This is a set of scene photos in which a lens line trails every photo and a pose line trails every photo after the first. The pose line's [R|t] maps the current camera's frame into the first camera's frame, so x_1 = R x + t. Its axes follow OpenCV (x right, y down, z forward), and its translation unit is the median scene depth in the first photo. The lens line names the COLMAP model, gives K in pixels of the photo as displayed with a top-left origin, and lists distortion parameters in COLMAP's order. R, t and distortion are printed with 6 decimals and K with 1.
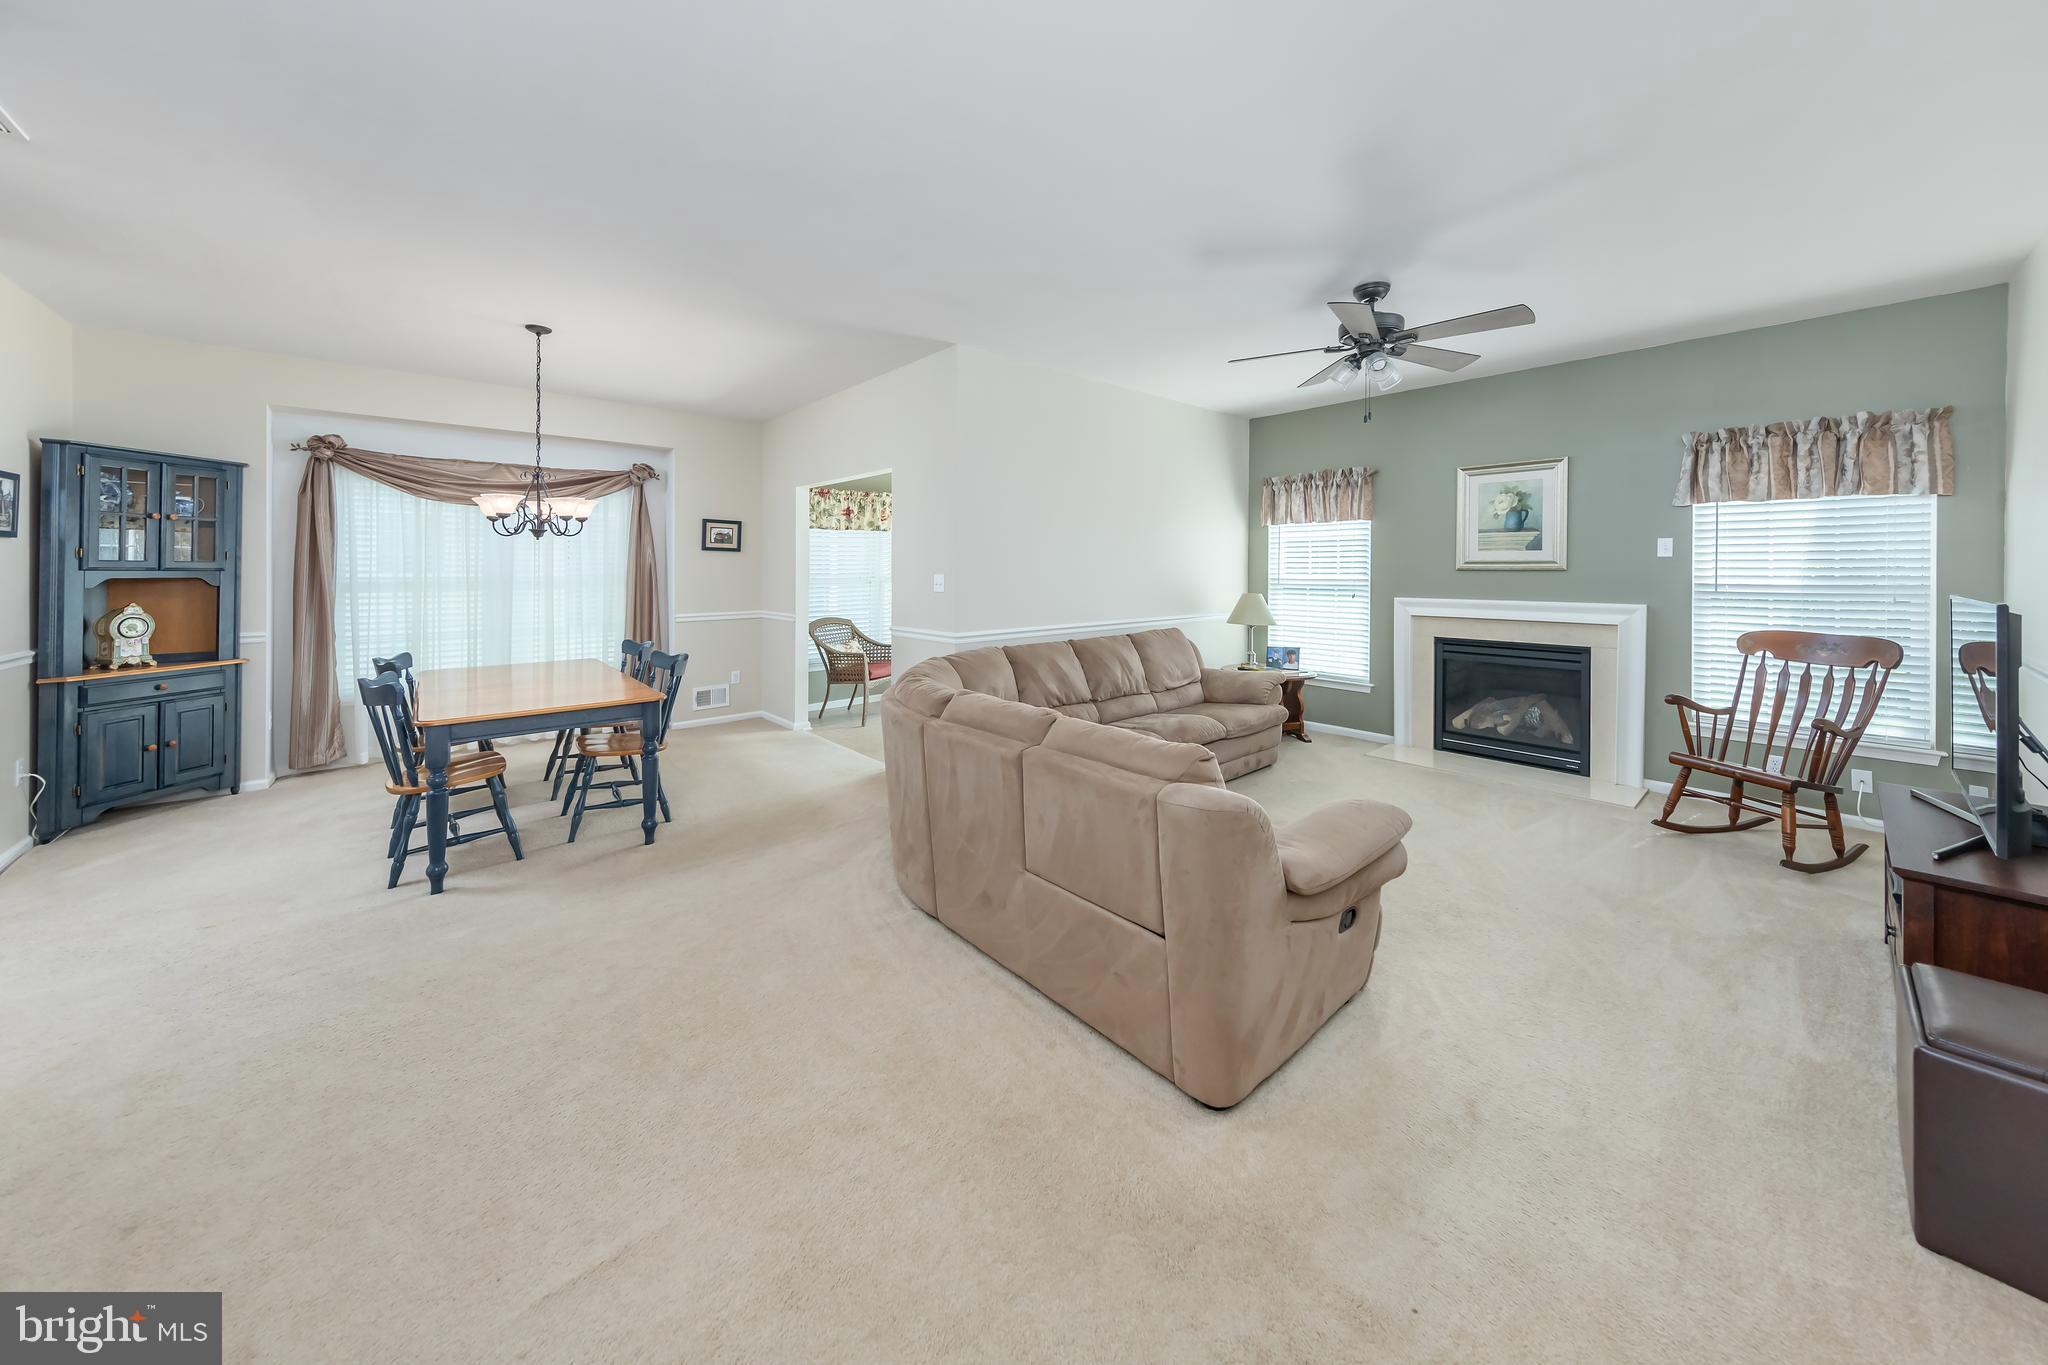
lens RADIAL K [[679.1, 0, 1031.0], [0, 679.1, 561.3], [0, 0, 1]] dist [0.010757, -0.000066]
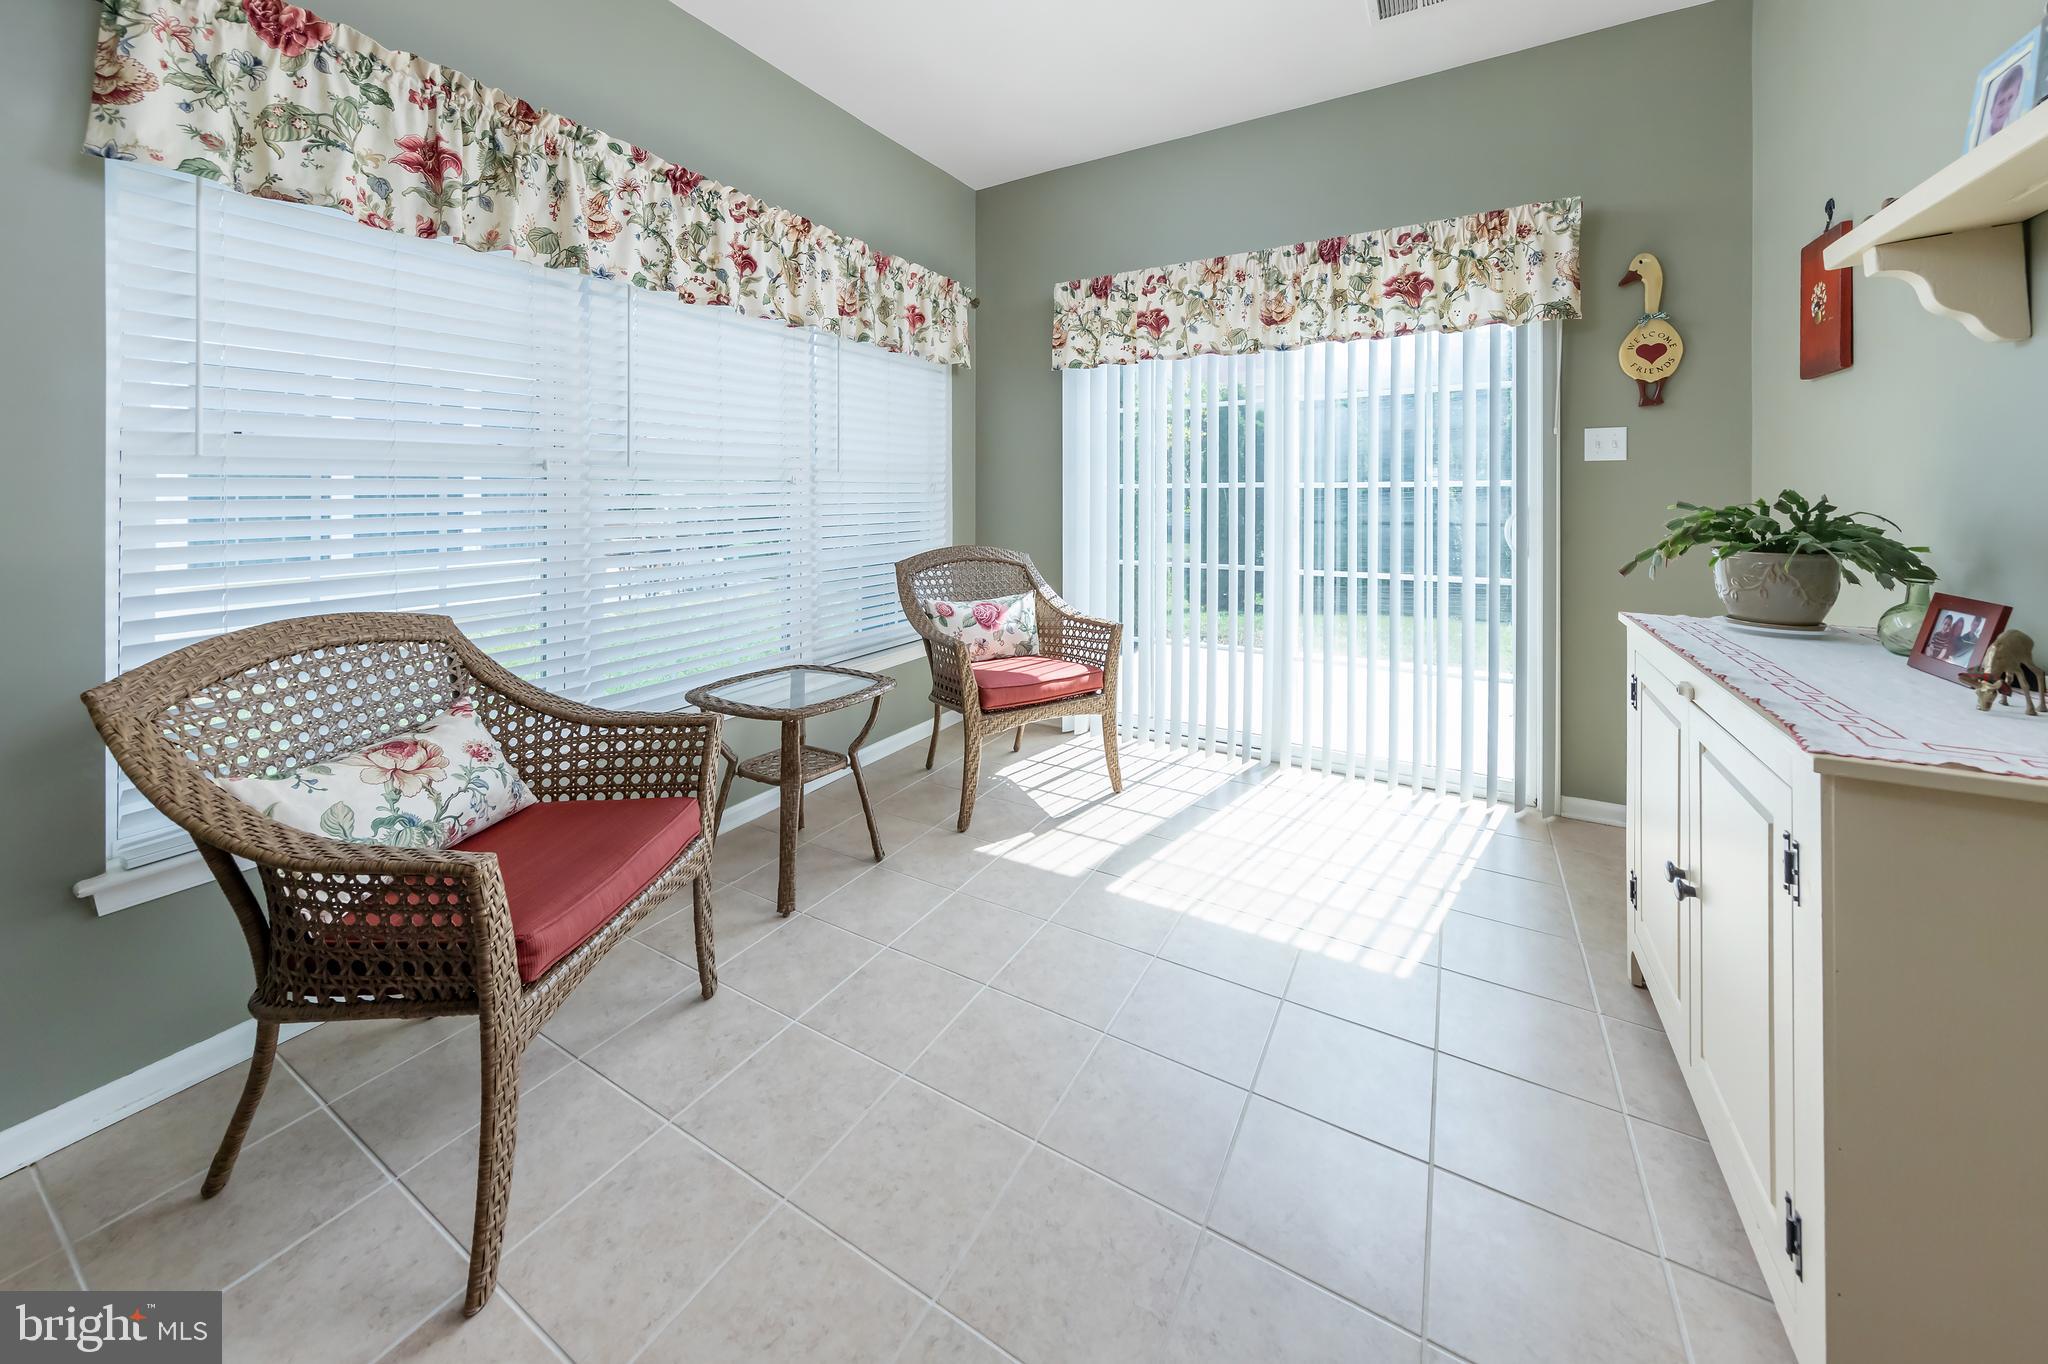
lens RADIAL K [[749.6, 0, 1013.7], [0, 749.6, 487.2], [0, 0, 1]] dist [0.000144, -0.000062]
pose [[0.953848, -0.000939, 0.300288, -0.232826], [-0.000645, 0.999986, 0.005176, 0.060091], [-0.300289, -0.005131, 0.953835, 1.038814]]
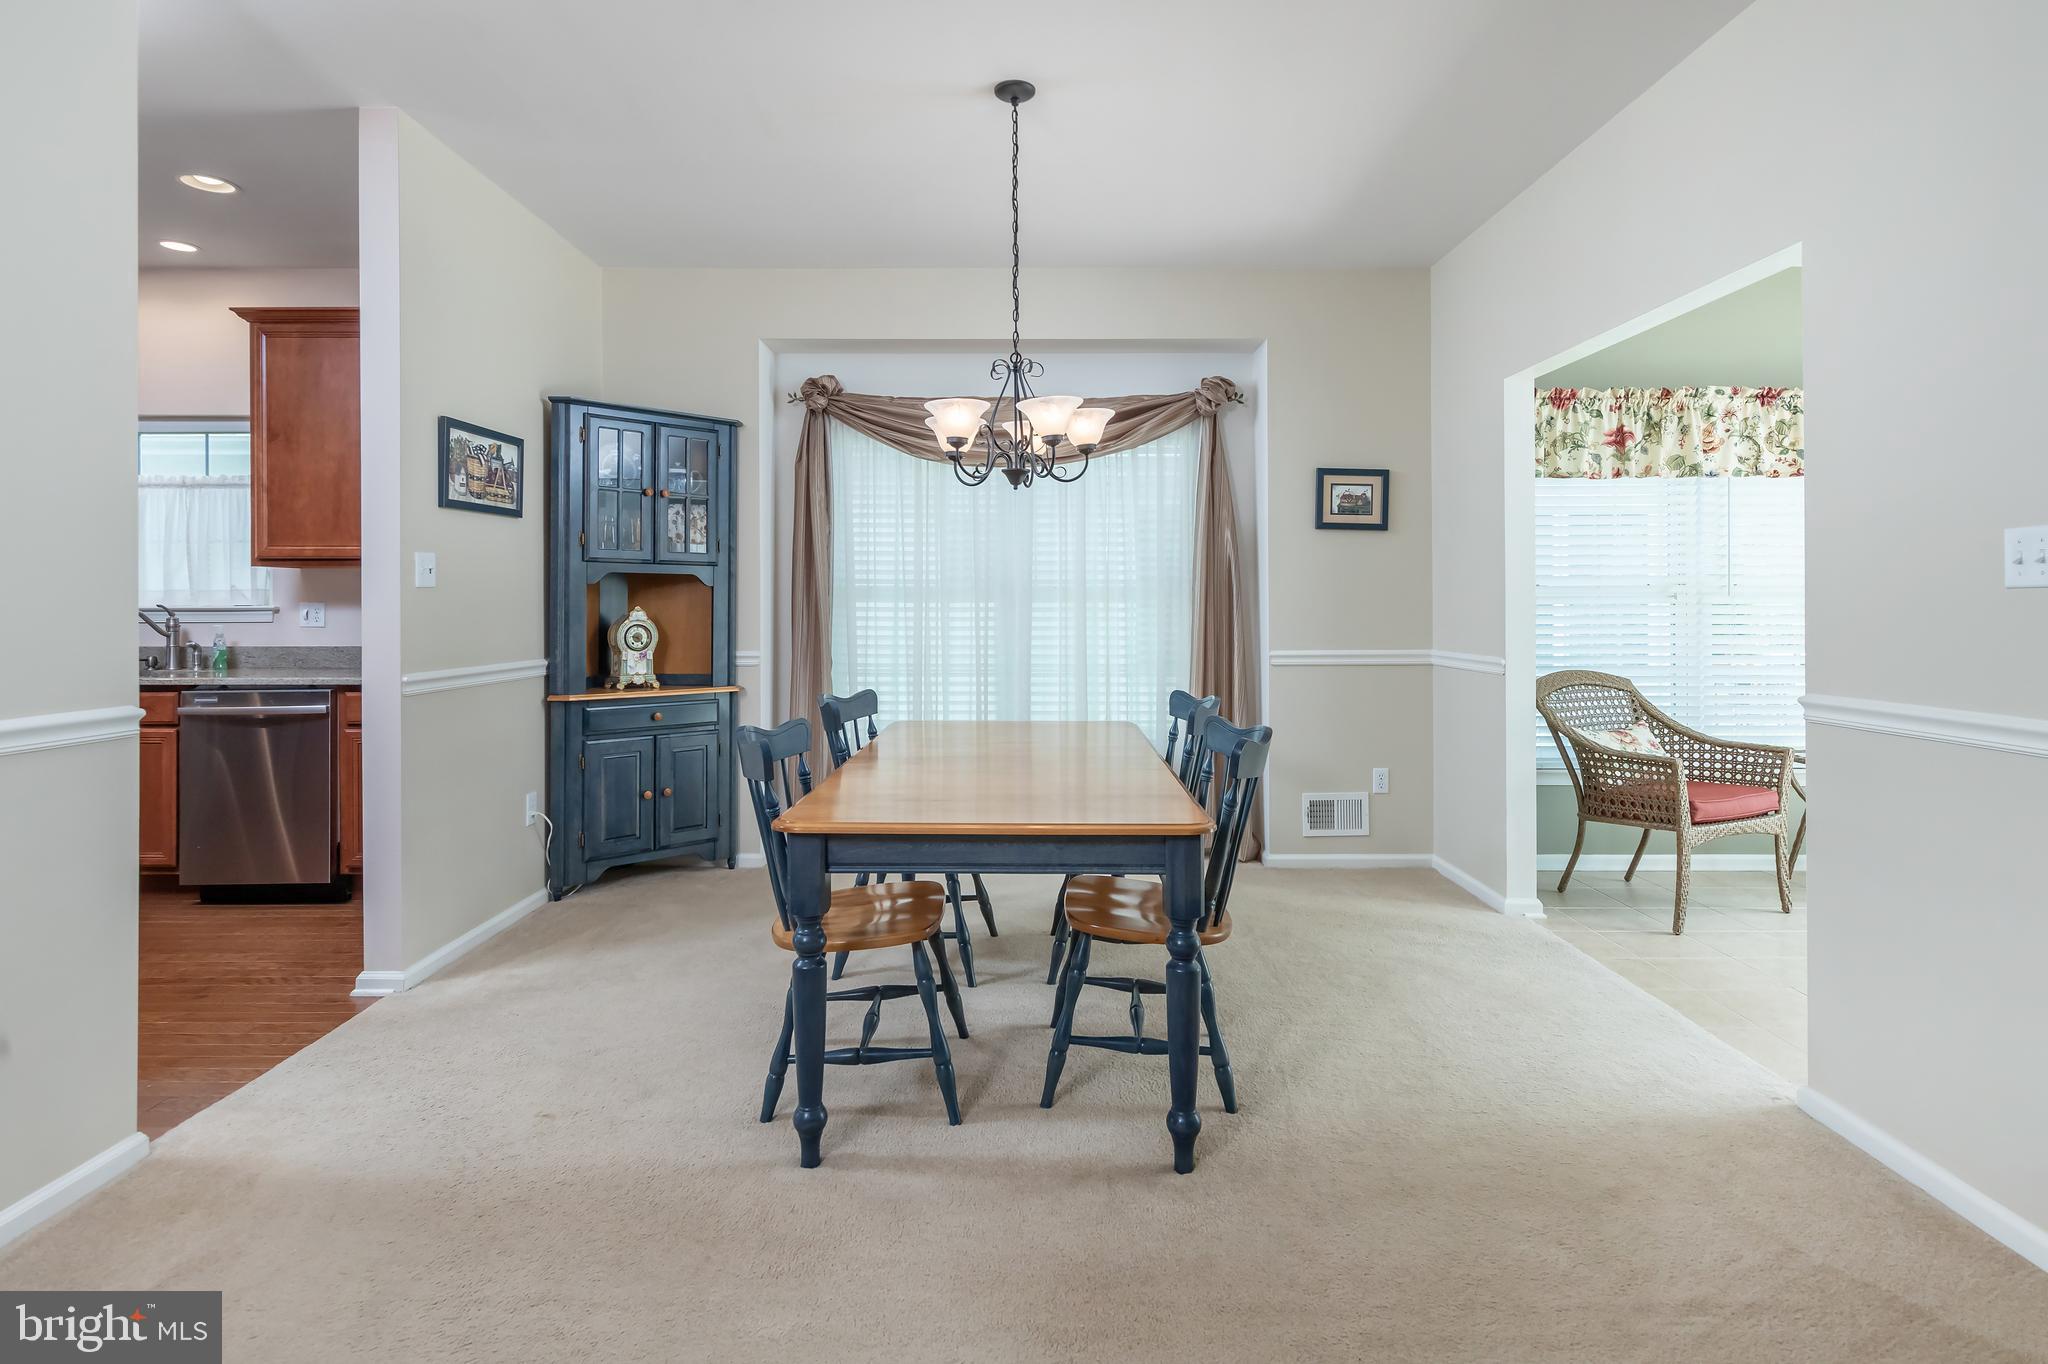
lens RADIAL K [[1092.3, 0, 1019.9], [0, 1092.3, 587.9], [0, 0, 1]] dist [0.004653, 0.000660]
pose [[0.744952, -0.007438, -0.667077, -0.125637], [0.008396, 0.999963, -0.001773, 0.037086], [0.667066, -0.004279, 0.744987, 0.299318]]
